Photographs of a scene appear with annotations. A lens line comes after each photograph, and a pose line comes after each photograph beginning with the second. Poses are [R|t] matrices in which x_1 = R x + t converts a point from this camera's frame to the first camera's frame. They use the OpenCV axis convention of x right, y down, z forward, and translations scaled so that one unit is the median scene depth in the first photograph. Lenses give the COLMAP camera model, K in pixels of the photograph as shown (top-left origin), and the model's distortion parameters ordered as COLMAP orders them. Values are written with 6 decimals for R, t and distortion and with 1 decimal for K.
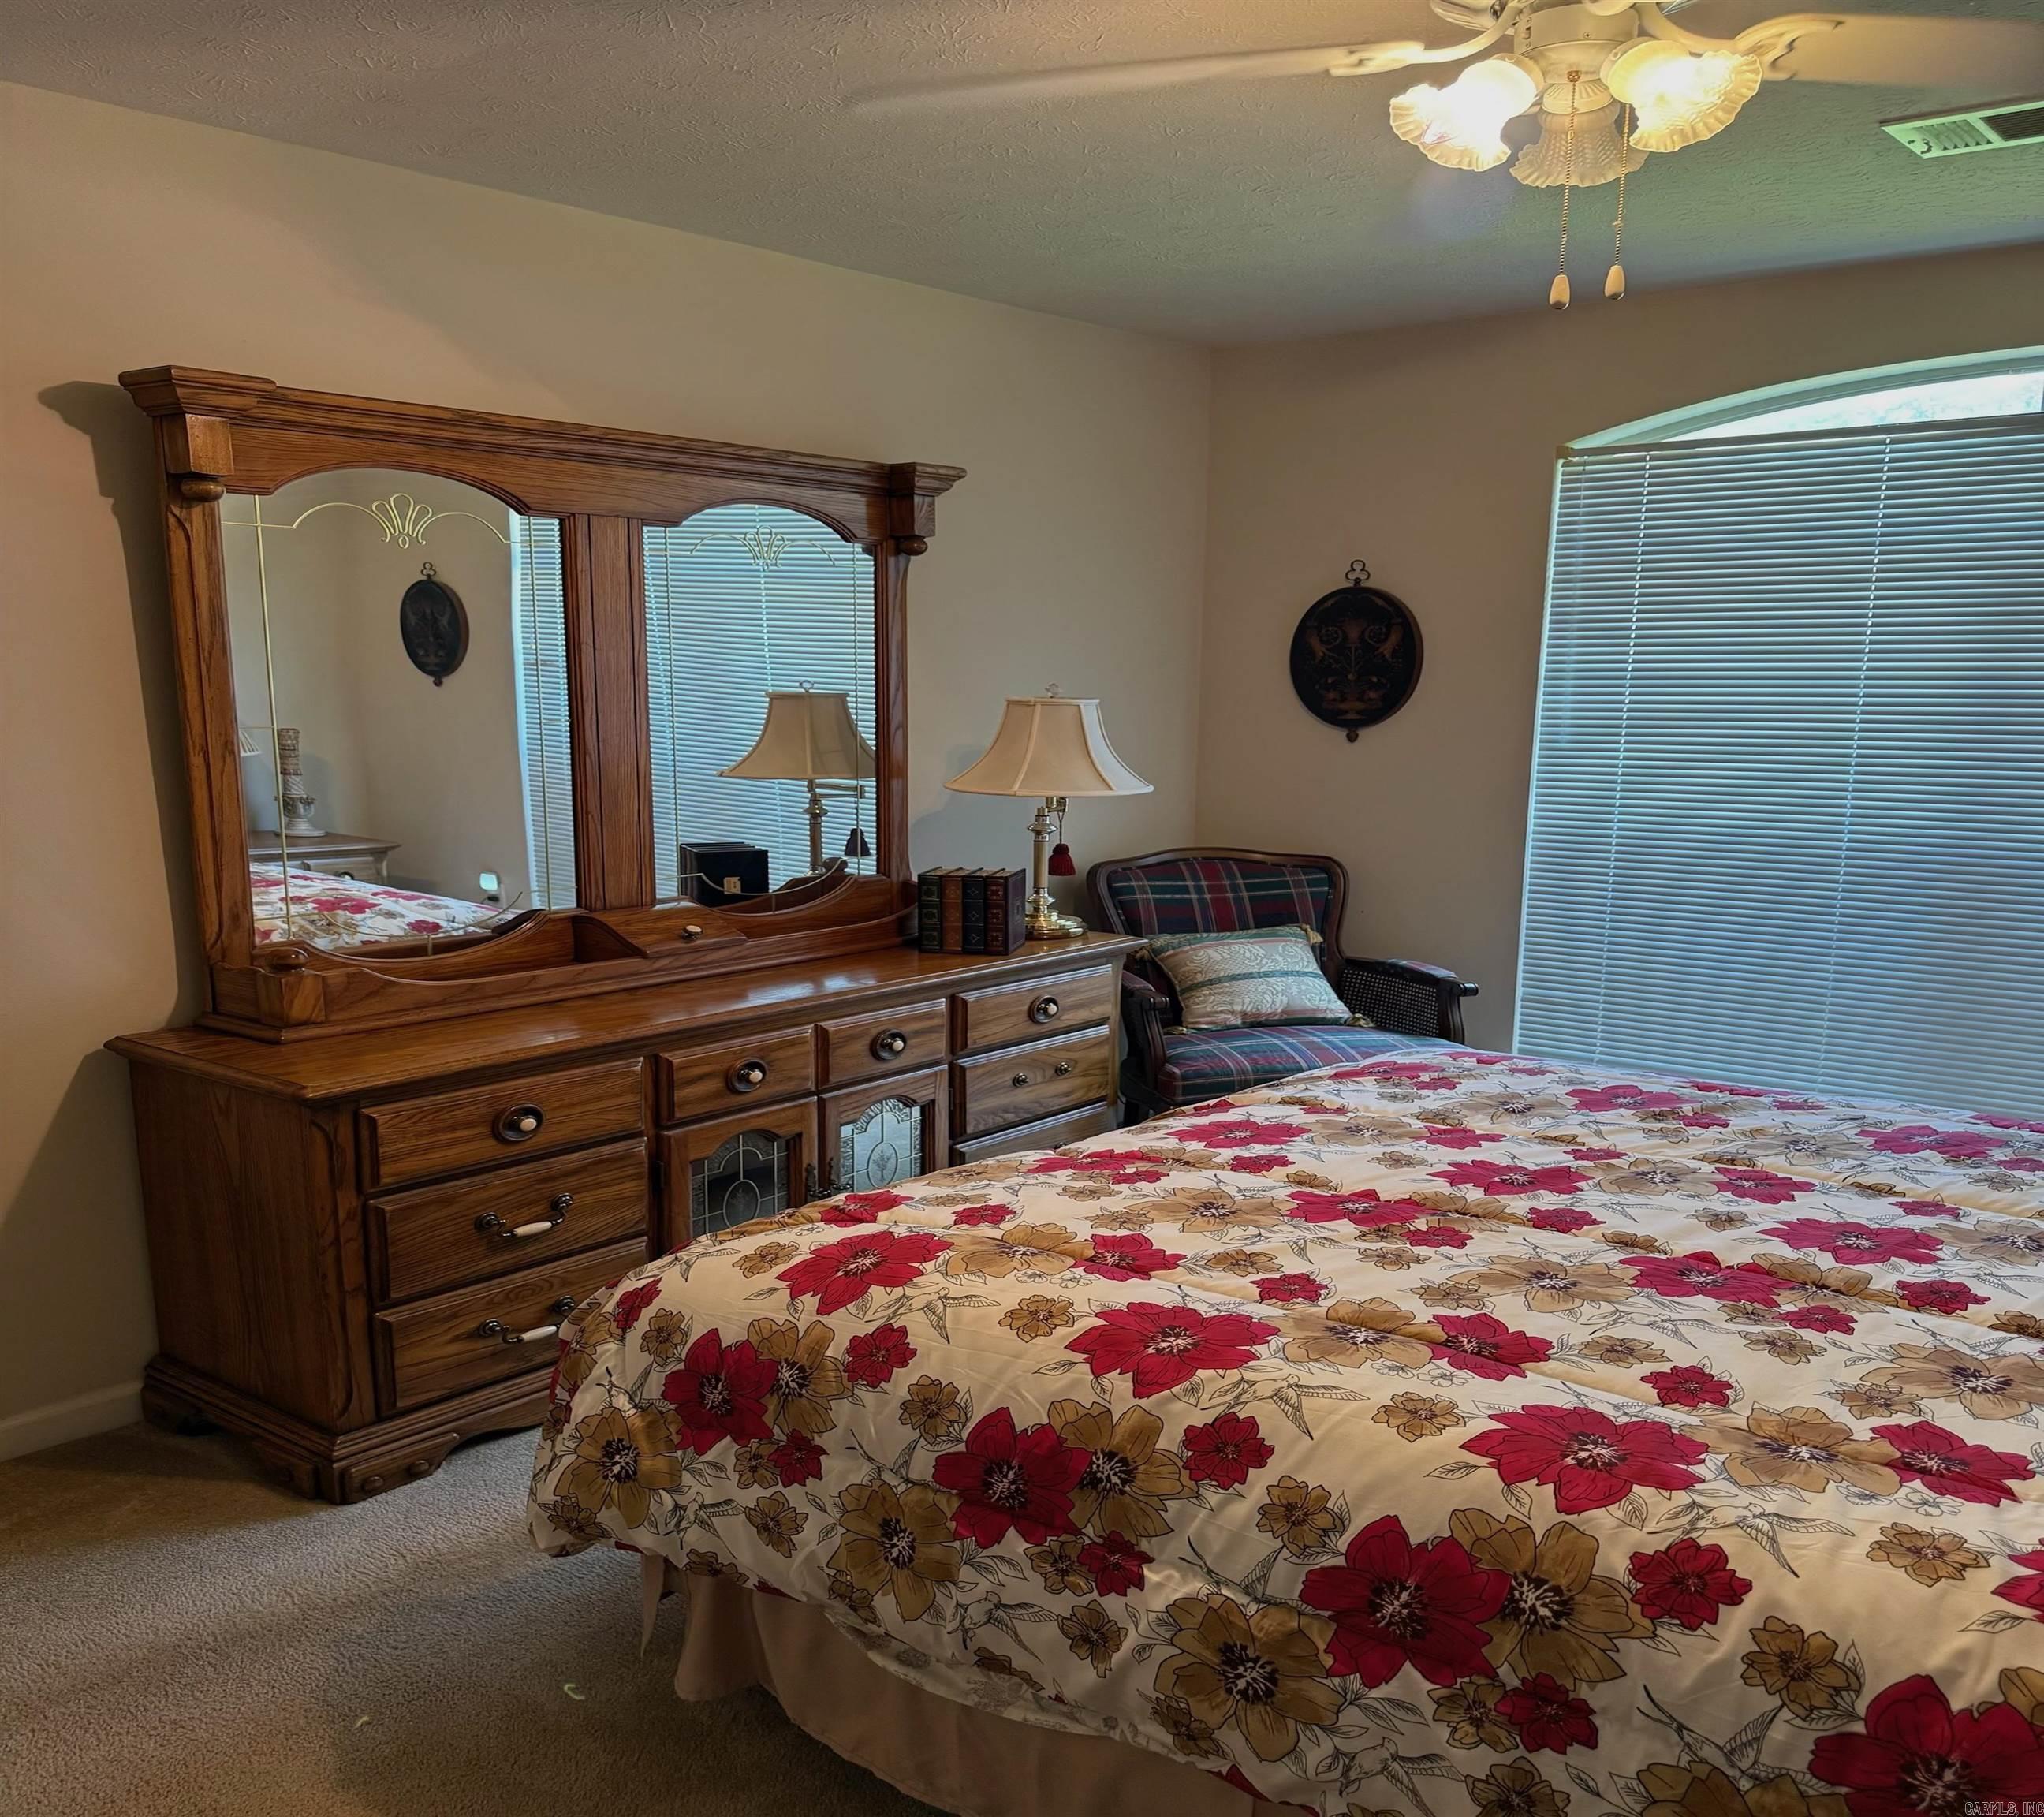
lens RADIAL K [[1914.1, 0, 1022.0], [0, 1914.1, 908.5], [0, 0, 1]] dist [0.014241, 0.005855]
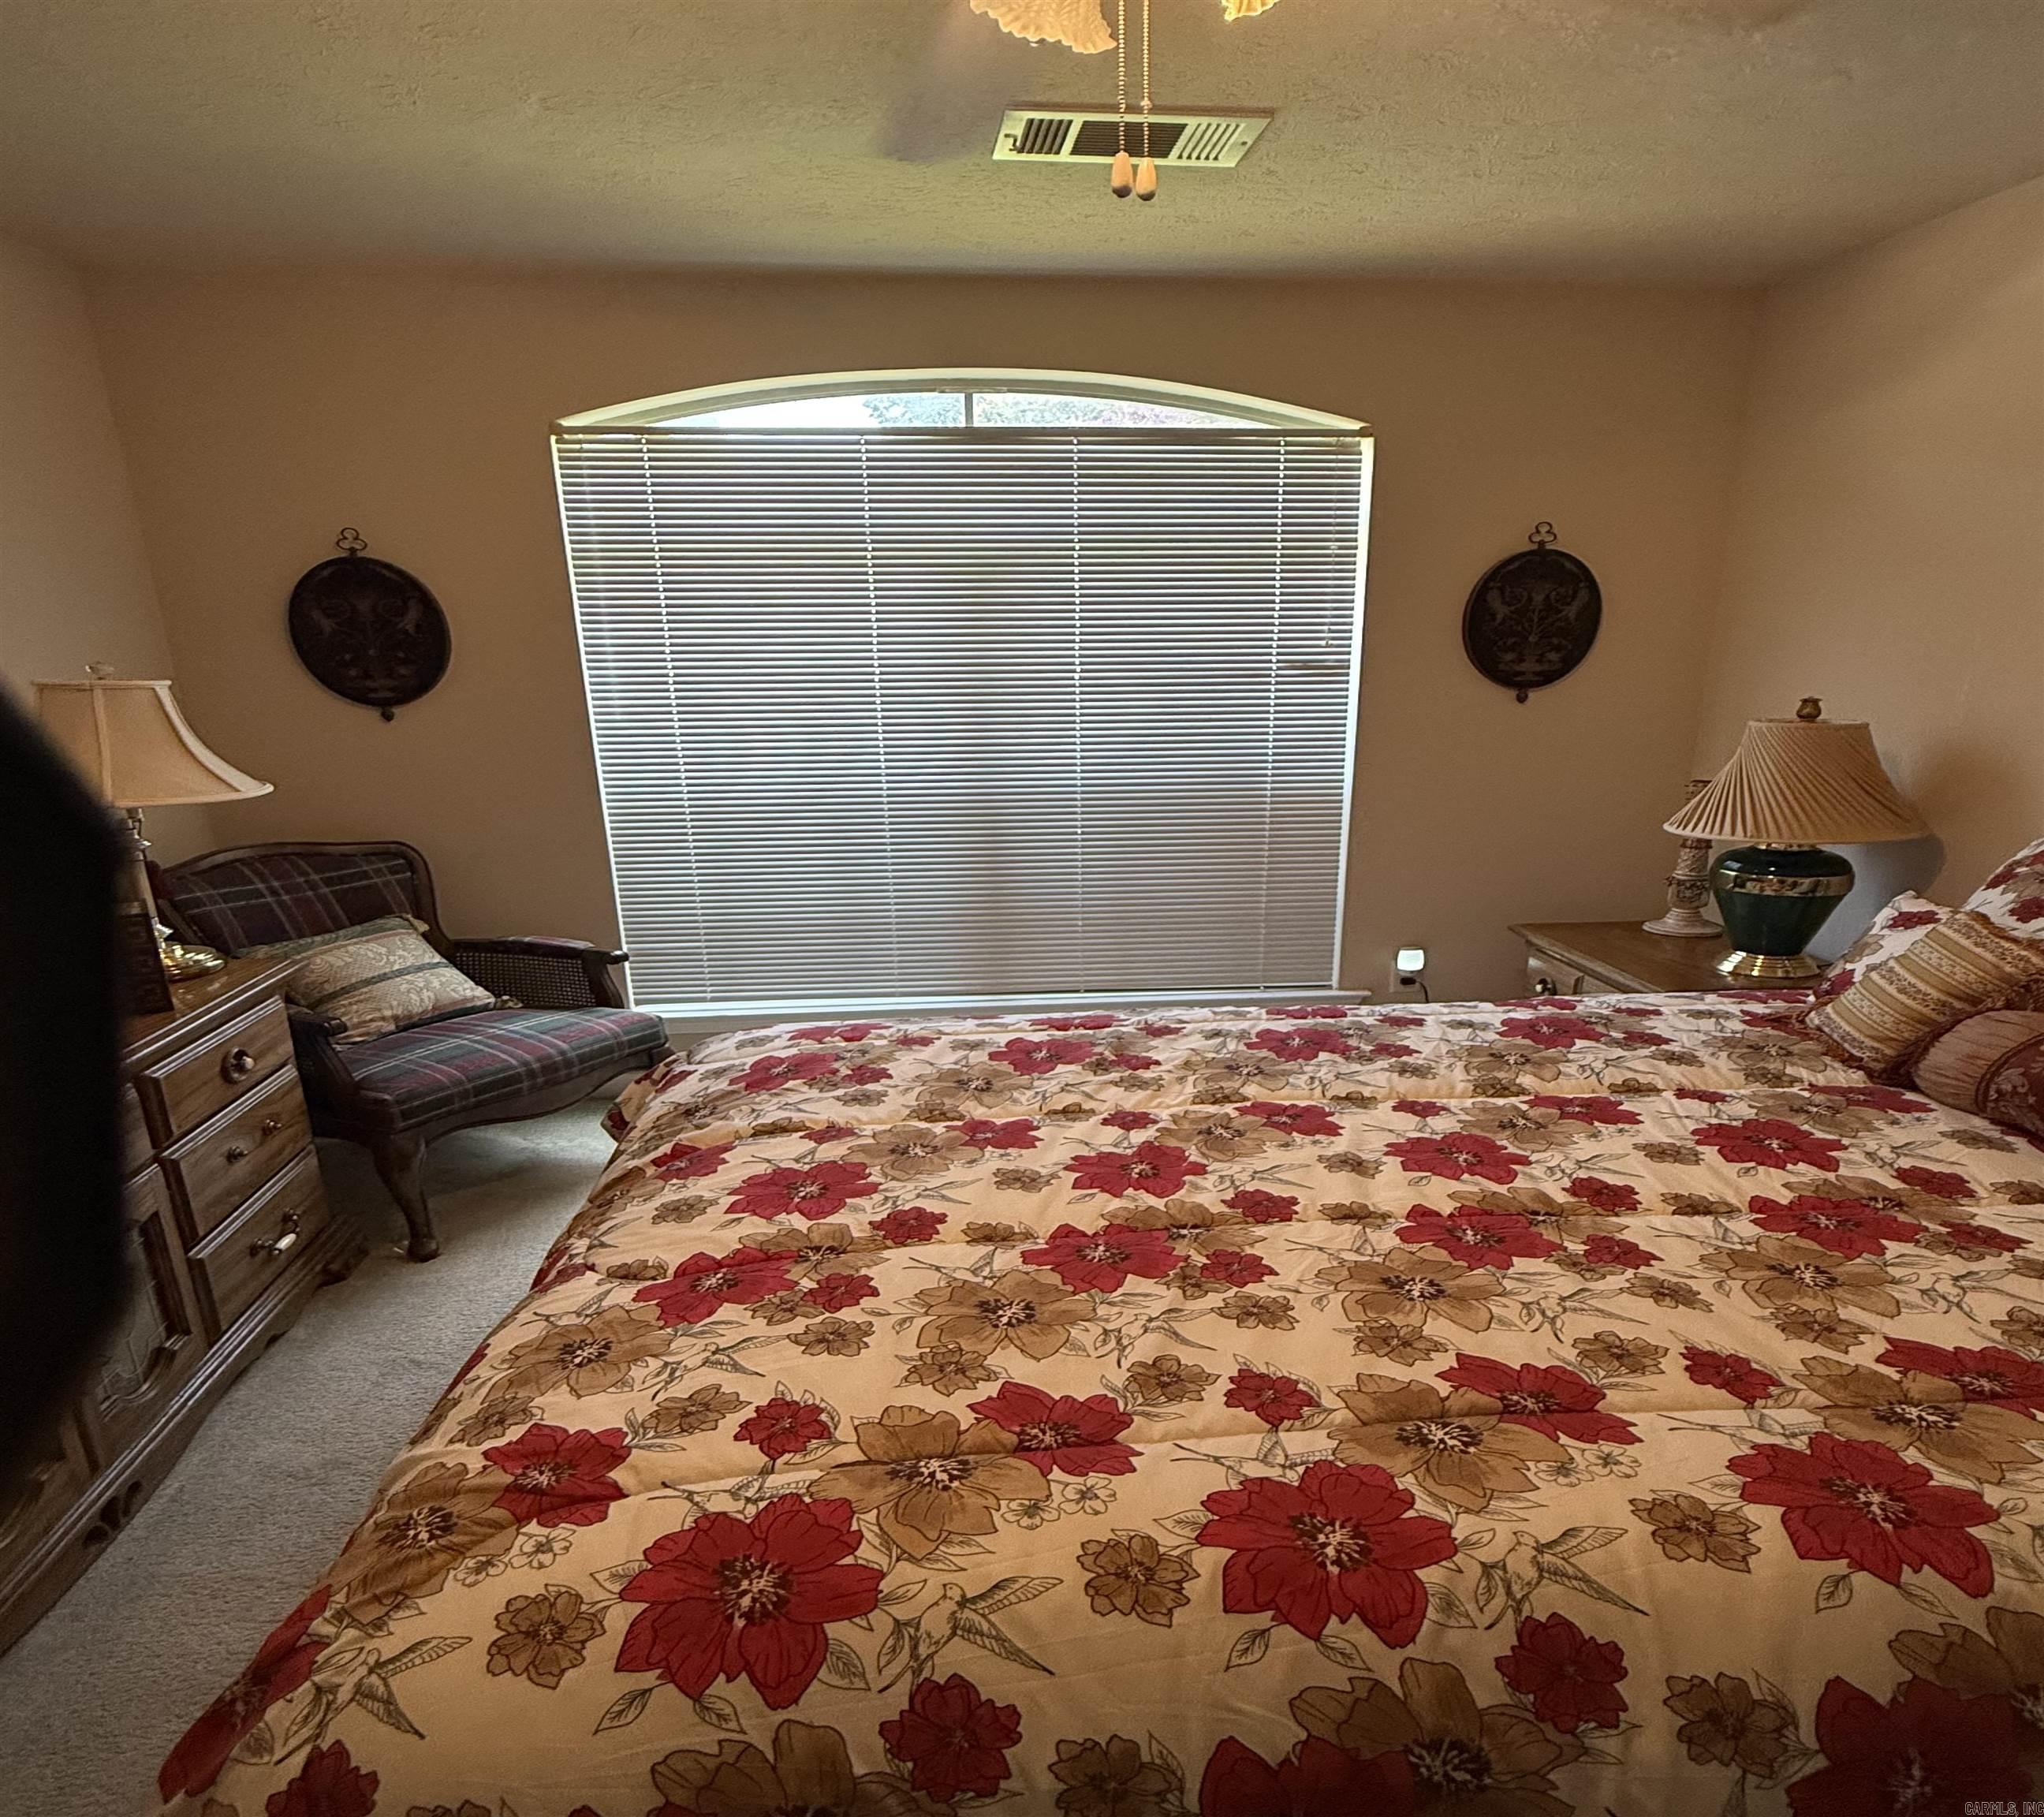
lens RADIAL K [[1374.5, 0, 1023.6], [0, 1374.5, 1074.5], [0, 0, 1]] dist [0.002752, 0.002967]
pose [[0.697122, -0.217799, 0.683070, -0.141890], [0.092543, 0.972106, 0.215512, -0.036966], [-0.710955, -0.087025, 0.697832, 0.291174]]
